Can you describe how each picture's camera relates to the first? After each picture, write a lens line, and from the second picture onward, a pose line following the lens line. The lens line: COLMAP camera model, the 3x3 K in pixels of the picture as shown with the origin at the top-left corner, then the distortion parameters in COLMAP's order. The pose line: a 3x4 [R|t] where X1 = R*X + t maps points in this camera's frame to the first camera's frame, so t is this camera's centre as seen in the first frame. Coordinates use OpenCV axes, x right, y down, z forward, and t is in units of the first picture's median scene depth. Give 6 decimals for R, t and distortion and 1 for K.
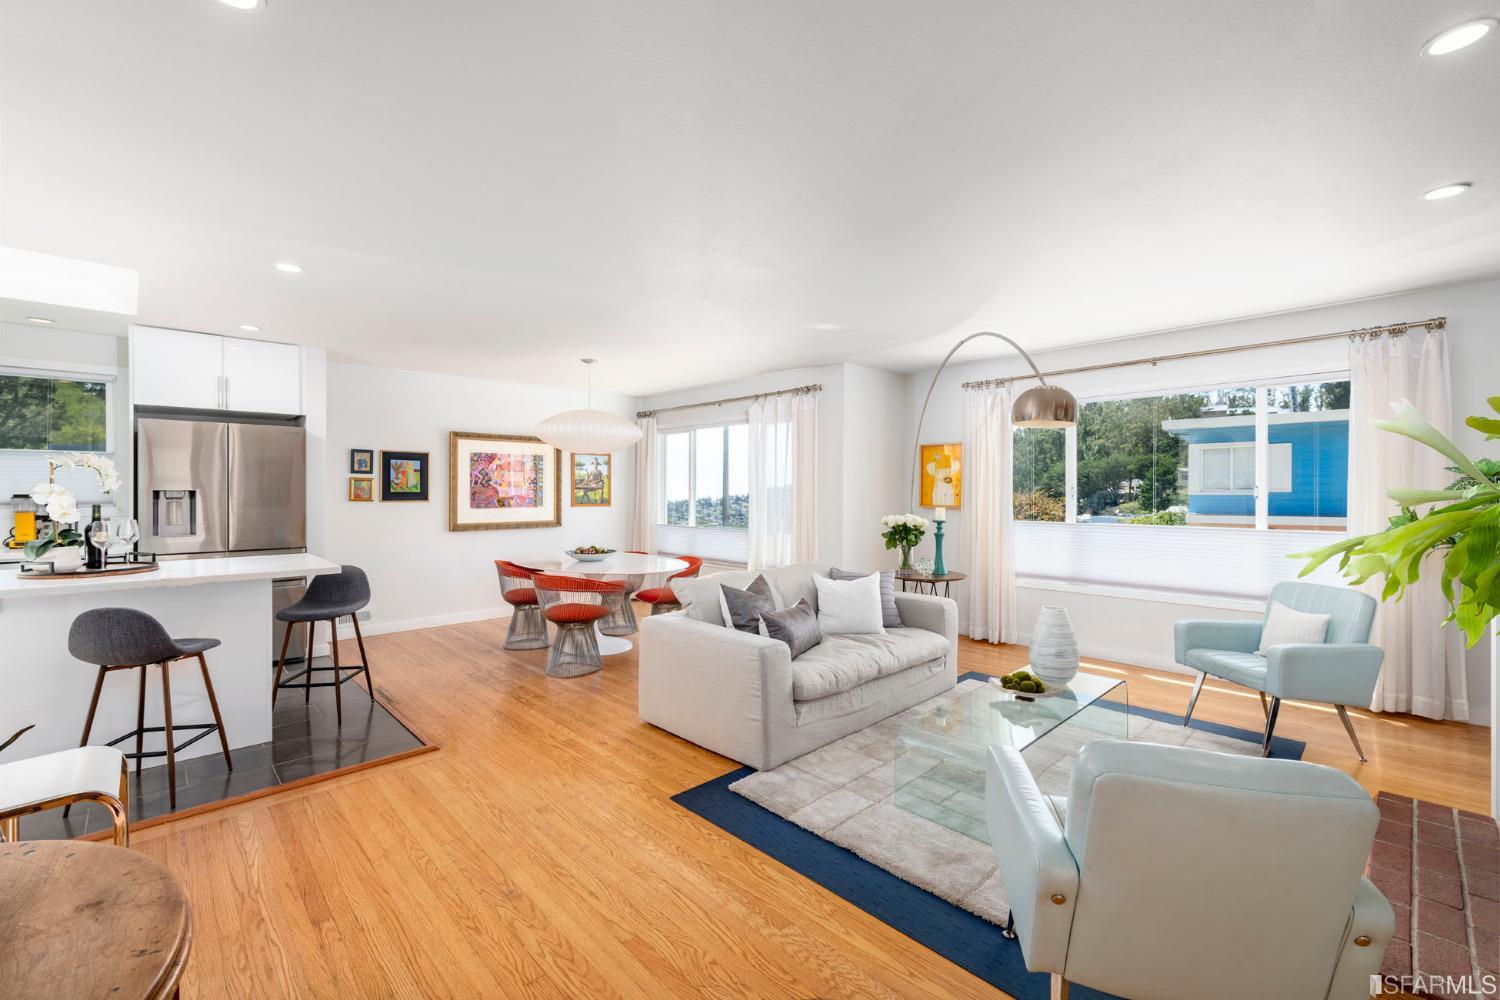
lens RADIAL K [[671.7, 0, 749.9], [0, 671.7, 501.4], [0, 0, 1]] dist [-0.000142, -0.000019]
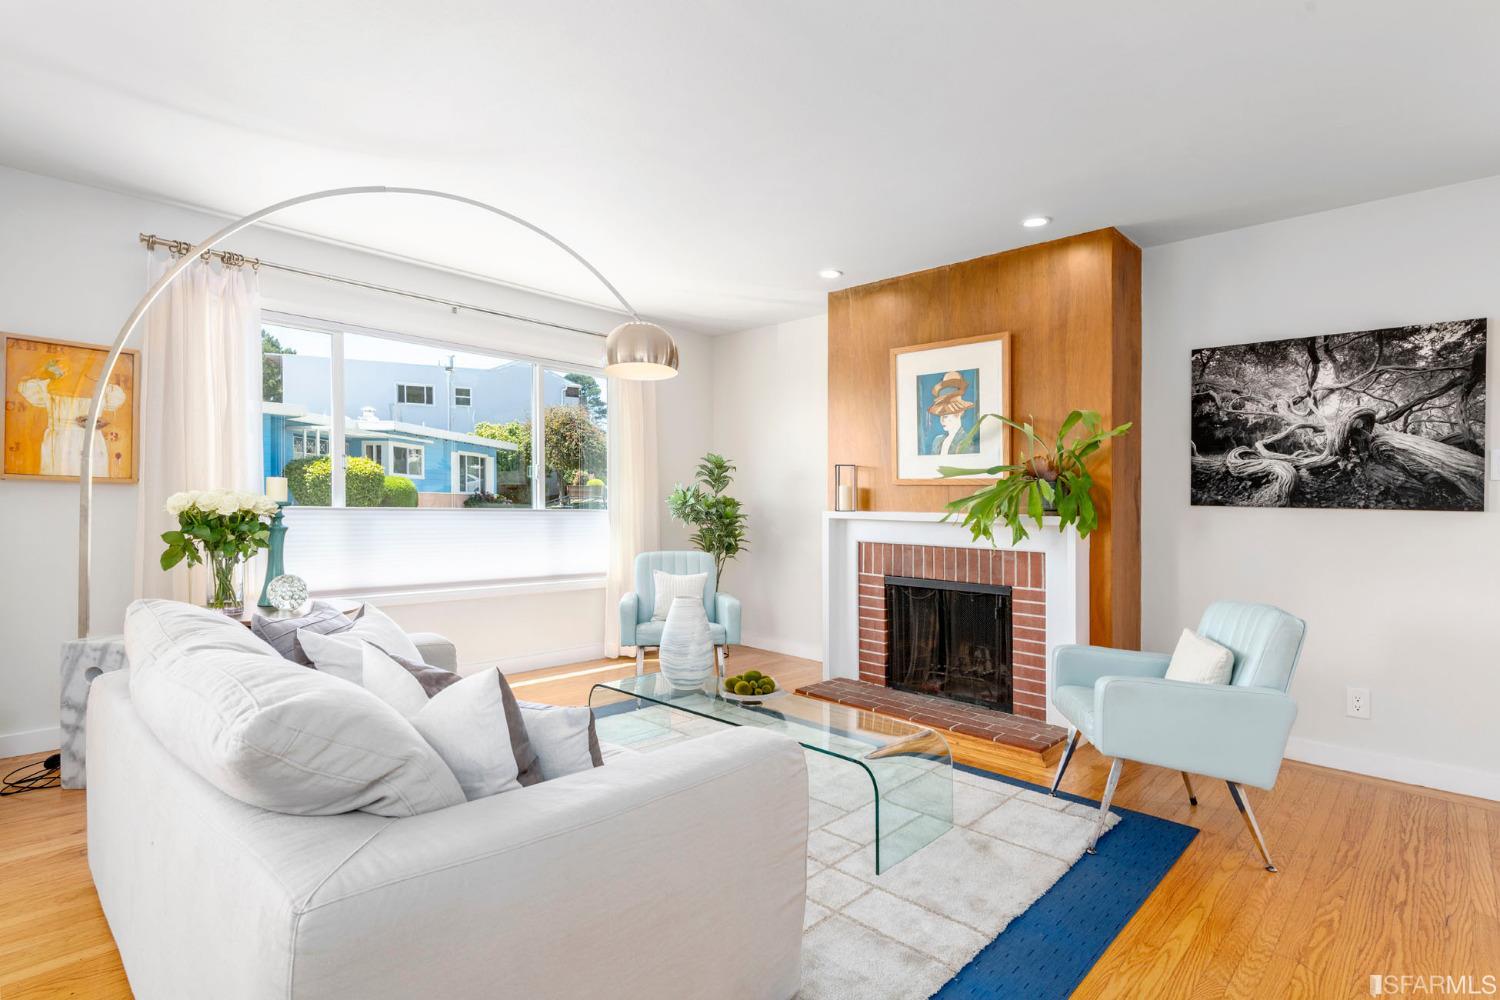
lens RADIAL K [[761.1, 0, 749.8], [0, 761.1, 498.2], [0, 0, 1]] dist [-0.002111, -0.000155]
pose [[-0.076771, 0.000730, 0.997048, -0.329994], [-0.003202, 0.999994, -0.000979, 0.024762], [-0.997044, -0.003268, -0.076768, 0.664688]]
